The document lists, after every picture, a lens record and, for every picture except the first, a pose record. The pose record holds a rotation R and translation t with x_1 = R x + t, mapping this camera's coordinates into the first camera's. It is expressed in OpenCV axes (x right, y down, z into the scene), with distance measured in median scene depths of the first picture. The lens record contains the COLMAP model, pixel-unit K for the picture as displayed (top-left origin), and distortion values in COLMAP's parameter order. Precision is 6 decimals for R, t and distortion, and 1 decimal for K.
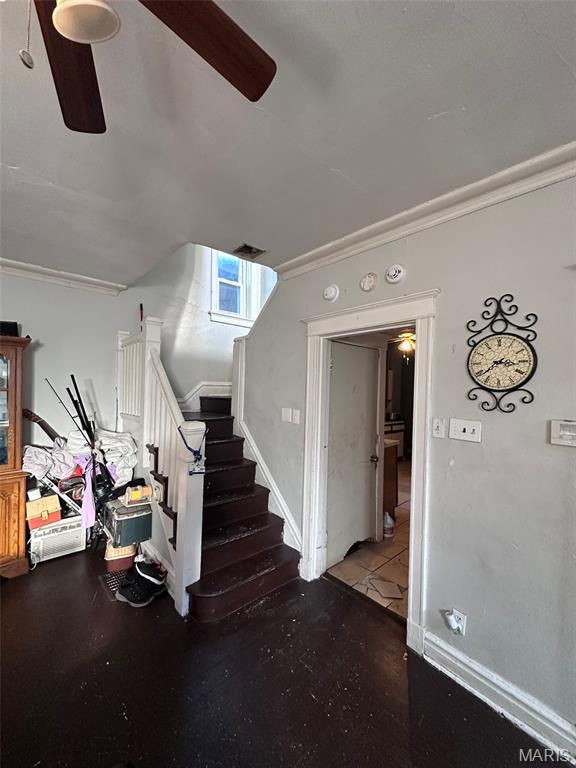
lens RADIAL K [[306.2, 0, 290.5], [0, 306.2, 385.1], [0, 0, 1]] dist [-0.001468, 0.000373]
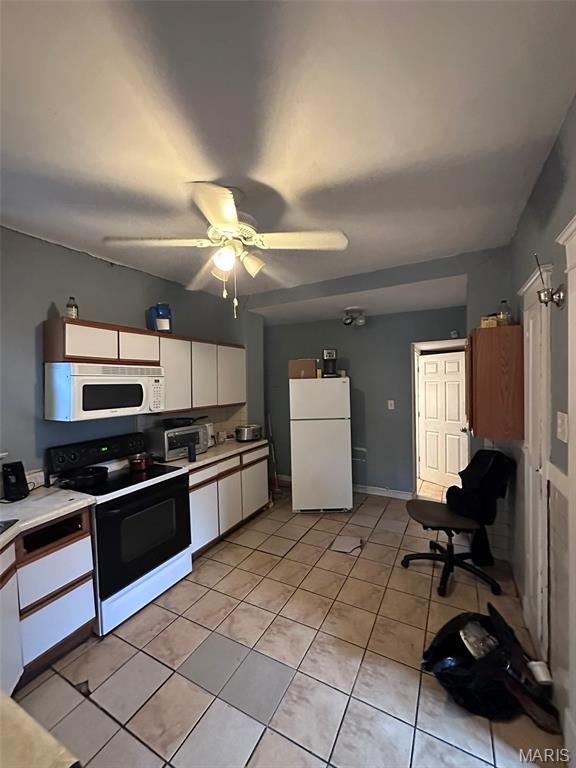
lens RADIAL K [[306.2, 0, 290.5], [0, 306.2, 385.1], [0, 0, 1]] dist [-0.001468, 0.000373]
pose [[0.940599, -0.053206, 0.335325, 0.228845], [0.047745, 0.998559, 0.024515, 0.004483], [-0.336146, -0.007049, 0.941783, 0.457602]]
